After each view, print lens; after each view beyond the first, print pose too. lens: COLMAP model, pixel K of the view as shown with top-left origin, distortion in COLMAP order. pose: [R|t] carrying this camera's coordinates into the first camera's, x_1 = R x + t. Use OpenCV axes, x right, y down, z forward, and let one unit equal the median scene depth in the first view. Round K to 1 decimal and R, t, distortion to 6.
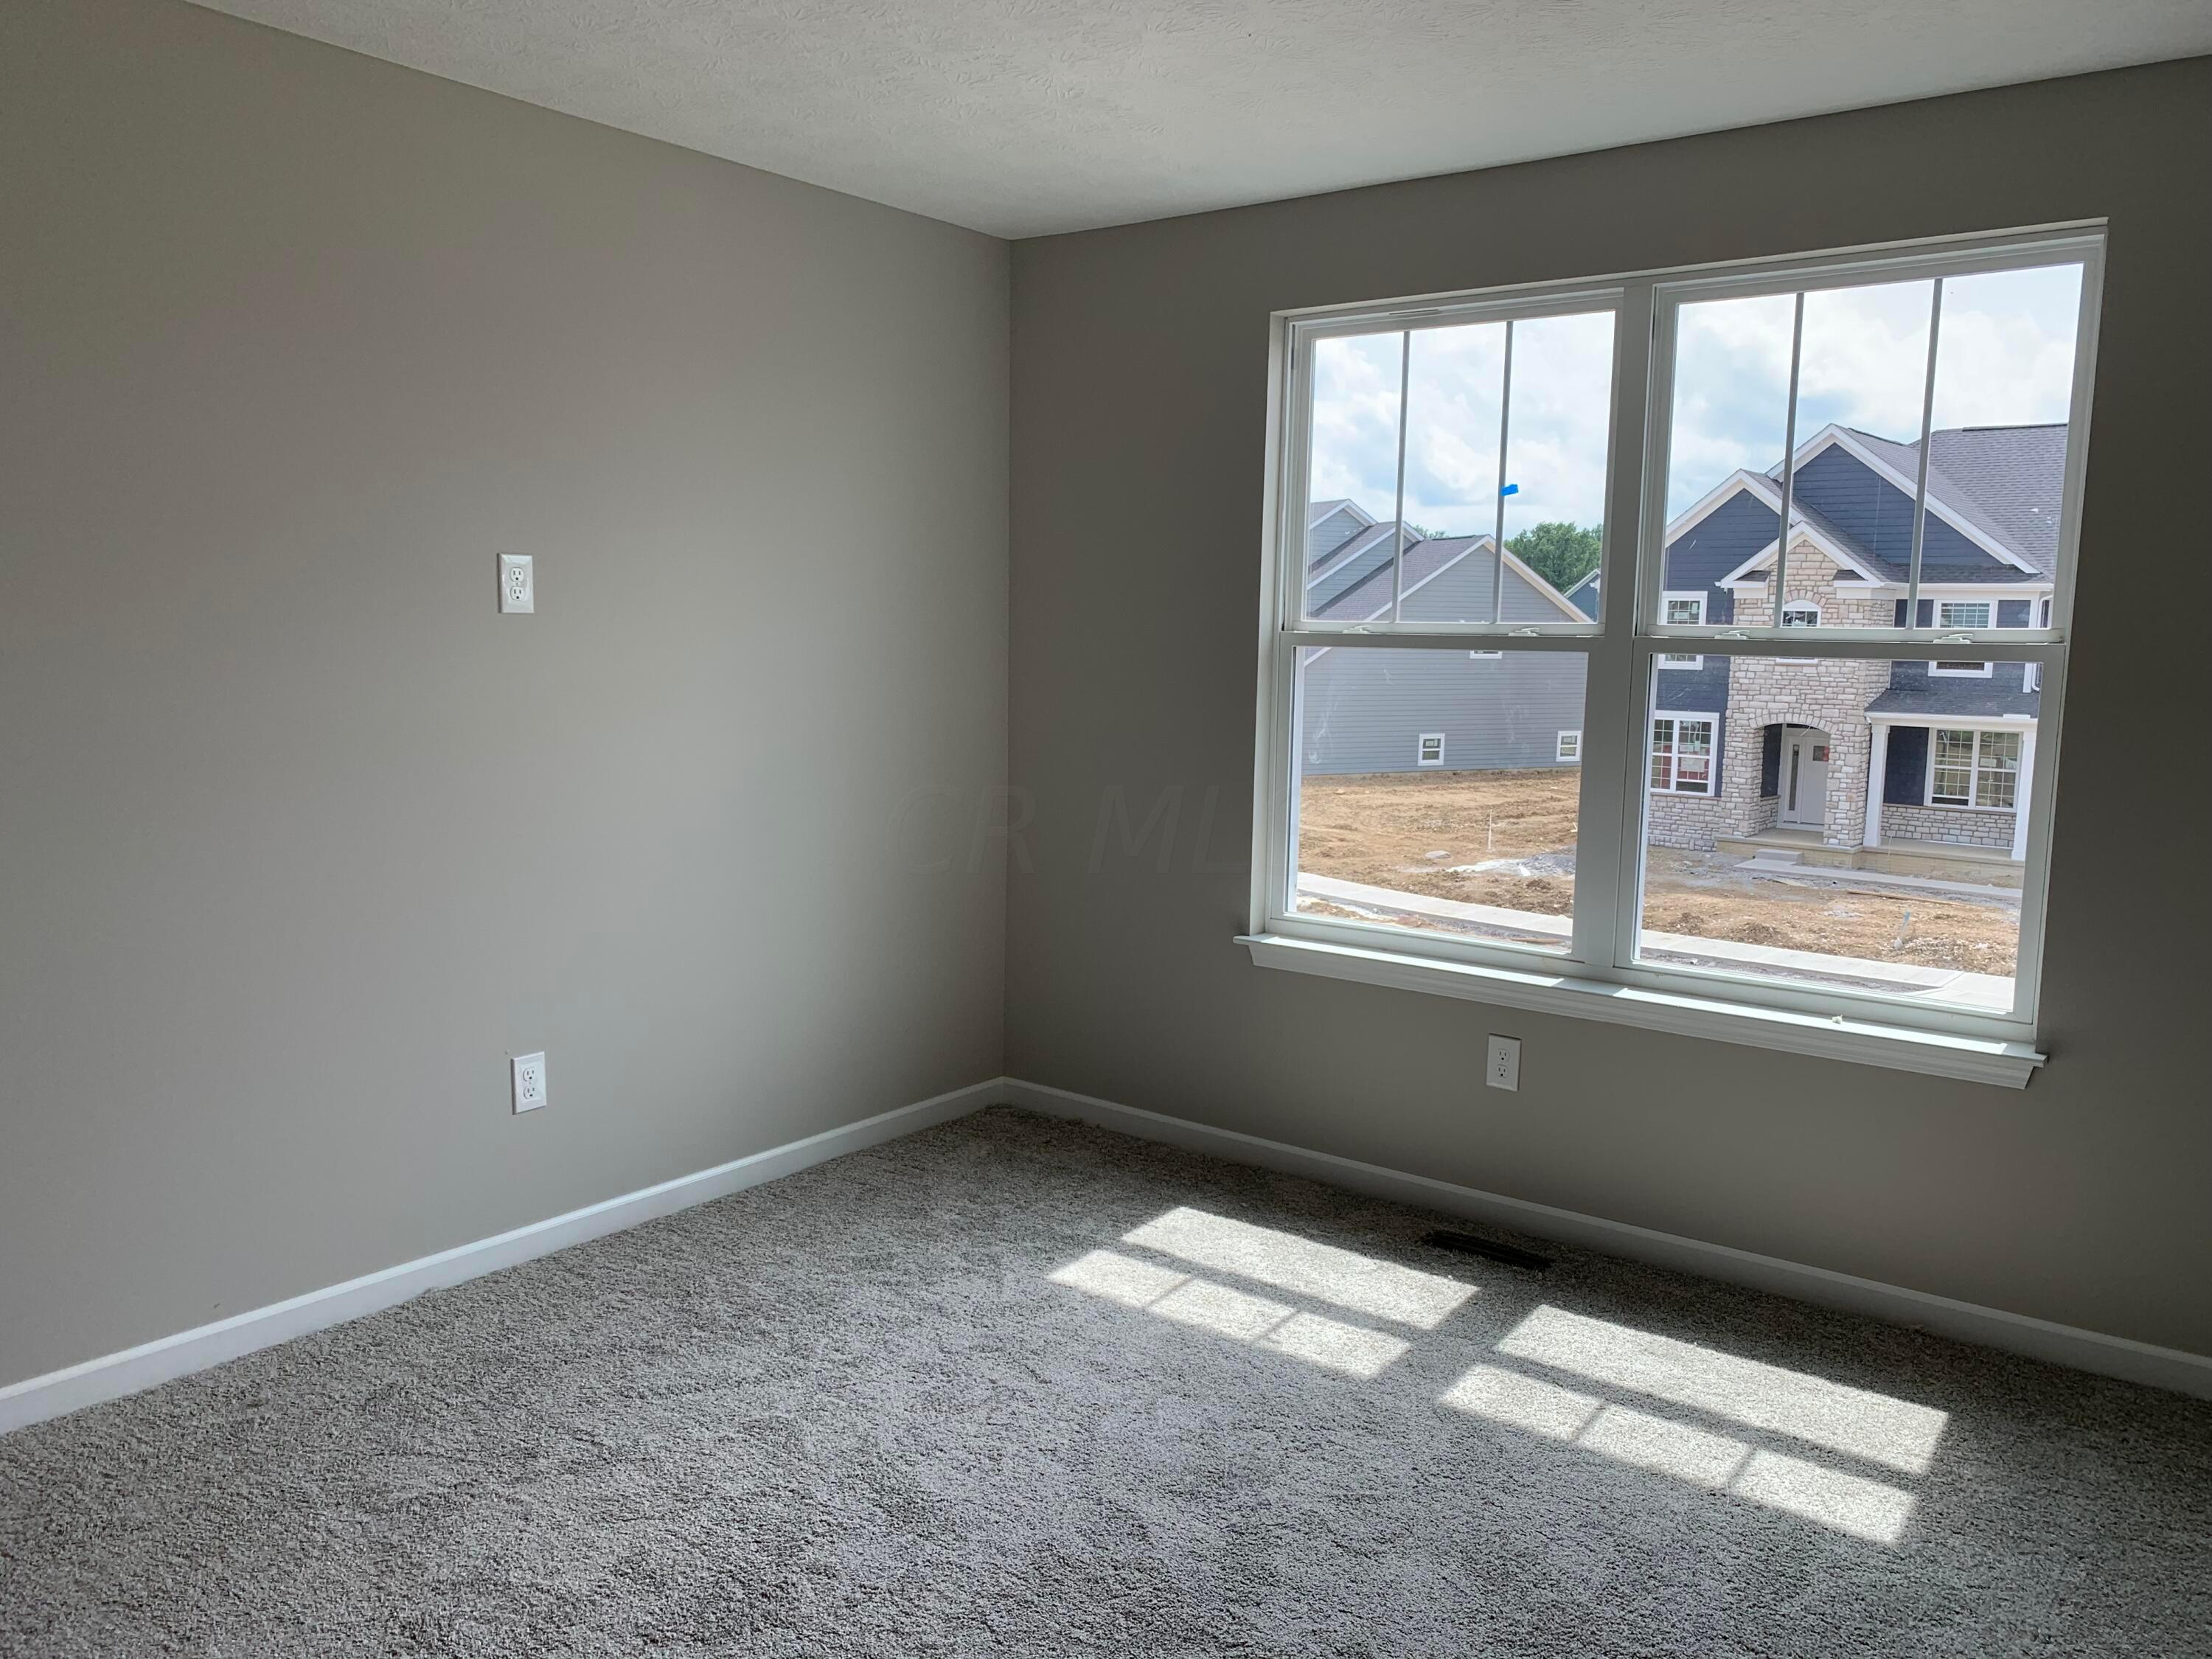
lens RADIAL K [[1704.2, 0, 1102.5], [0, 1704.2, 833.2], [0, 0, 1]] dist [-0.006864, -0.011451]
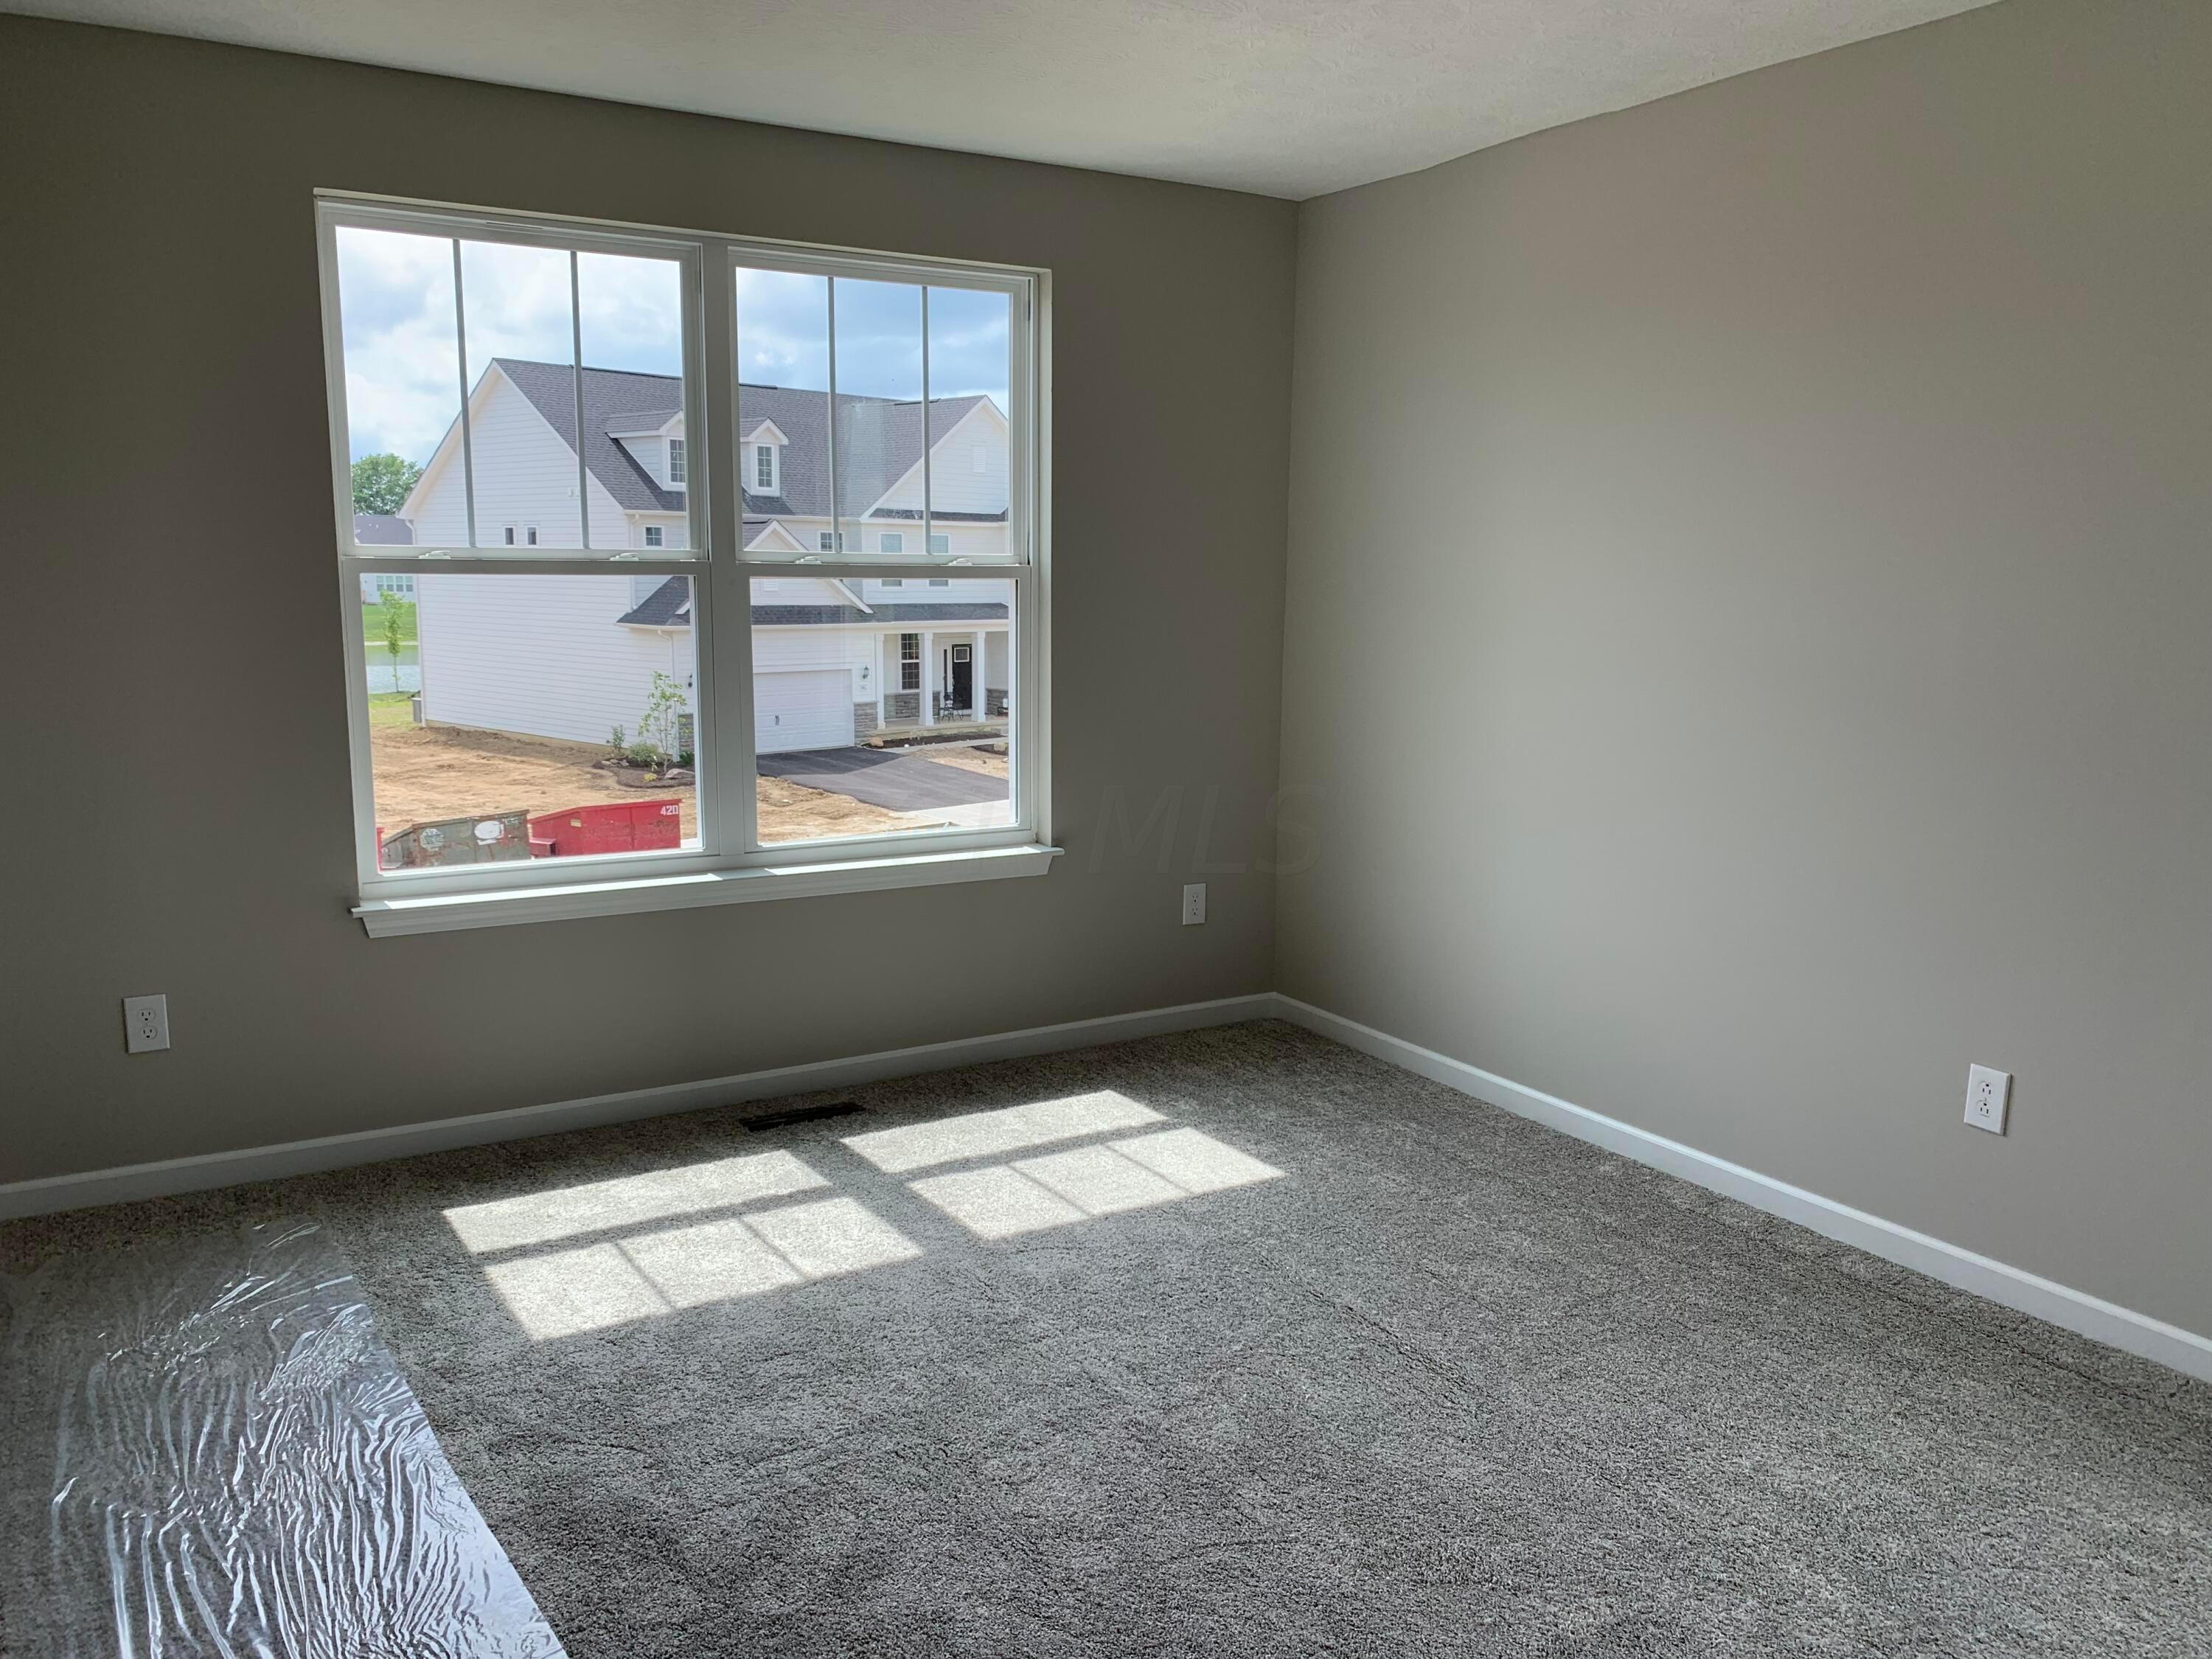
lens RADIAL K [[1704.2, 0, 1104.2], [0, 1704.2, 837.0], [0, 0, 1]] dist [-0.006864, -0.011451]
pose [[0.340714, -0.163579, 0.925827, -0.710457], [0.106338, 0.985133, 0.134924, -0.064102], [-0.934134, 0.052480, 0.353043, 0.396834]]
